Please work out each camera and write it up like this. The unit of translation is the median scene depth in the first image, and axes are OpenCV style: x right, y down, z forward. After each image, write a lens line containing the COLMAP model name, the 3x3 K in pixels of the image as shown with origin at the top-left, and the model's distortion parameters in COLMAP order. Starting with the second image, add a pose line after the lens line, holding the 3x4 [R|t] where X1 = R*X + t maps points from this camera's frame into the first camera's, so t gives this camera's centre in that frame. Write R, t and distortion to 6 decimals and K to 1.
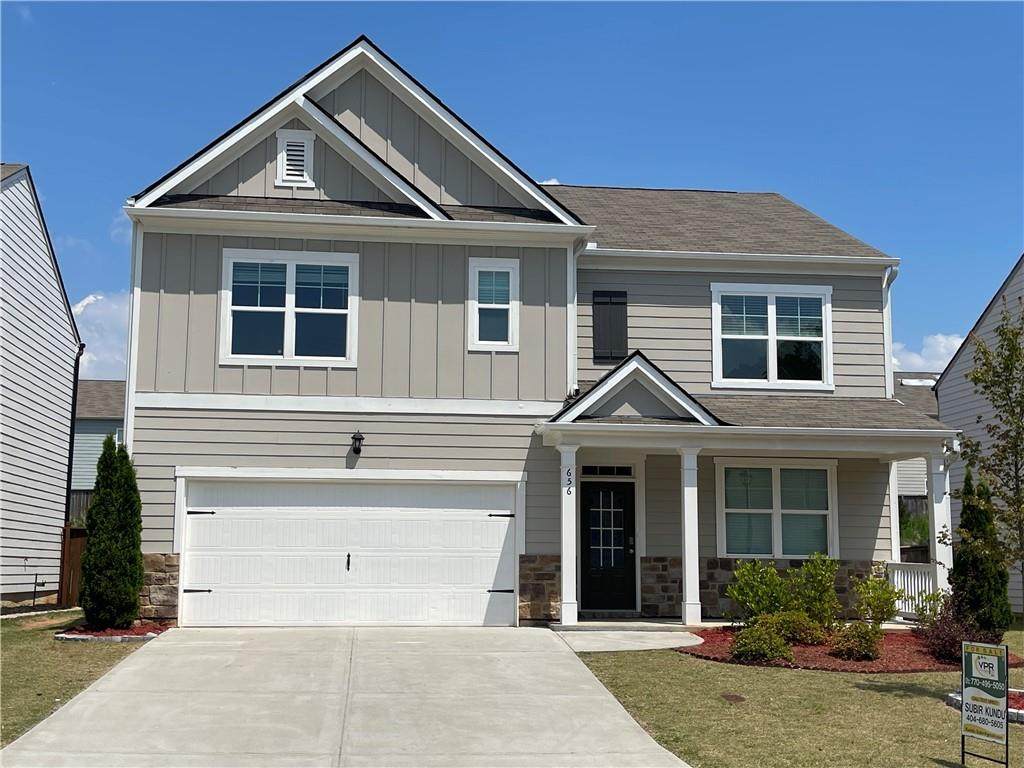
lens RADIAL K [[1320.5, 0, 512.0], [0, 1320.5, 384.0], [0, 0, 1]] dist [0.132776, -0.017399]
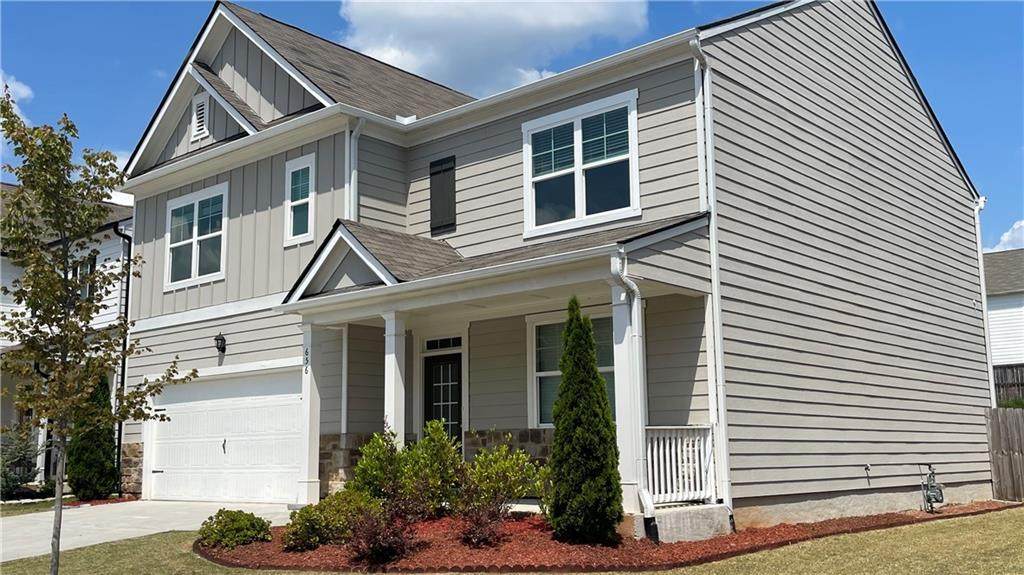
lens RADIAL K [[990.0, 0, 512.0], [0, 990.0, 287.5], [0, 0, 1]] dist [0.062330, -0.006177]
pose [[0.668532, -0.139710, -0.730443, 0.681682], [0.124629, 0.989352, -0.075166, 0.091552], [0.733166, -0.040784, 0.678825, 0.585016]]
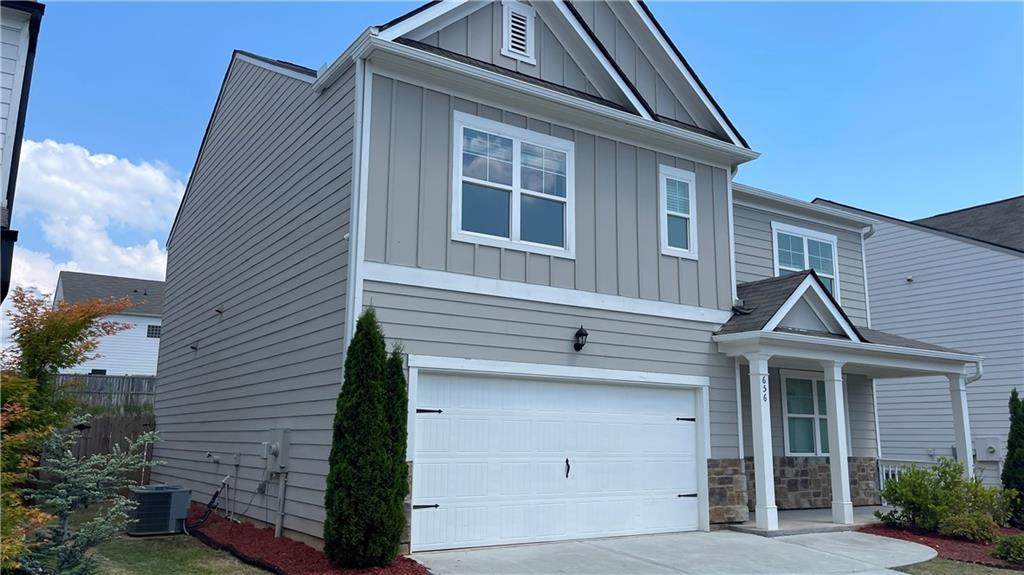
lens RADIAL K [[783.6, 0, 512.0], [0, 783.6, 287.5], [0, 0, 1]] dist [0.072747, -0.001250]
pose [[0.897696, 0.084284, 0.432479, -0.394029], [-0.066016, 0.996183, -0.057112, 0.042135], [-0.435642, 0.022719, 0.899833, 0.510876]]
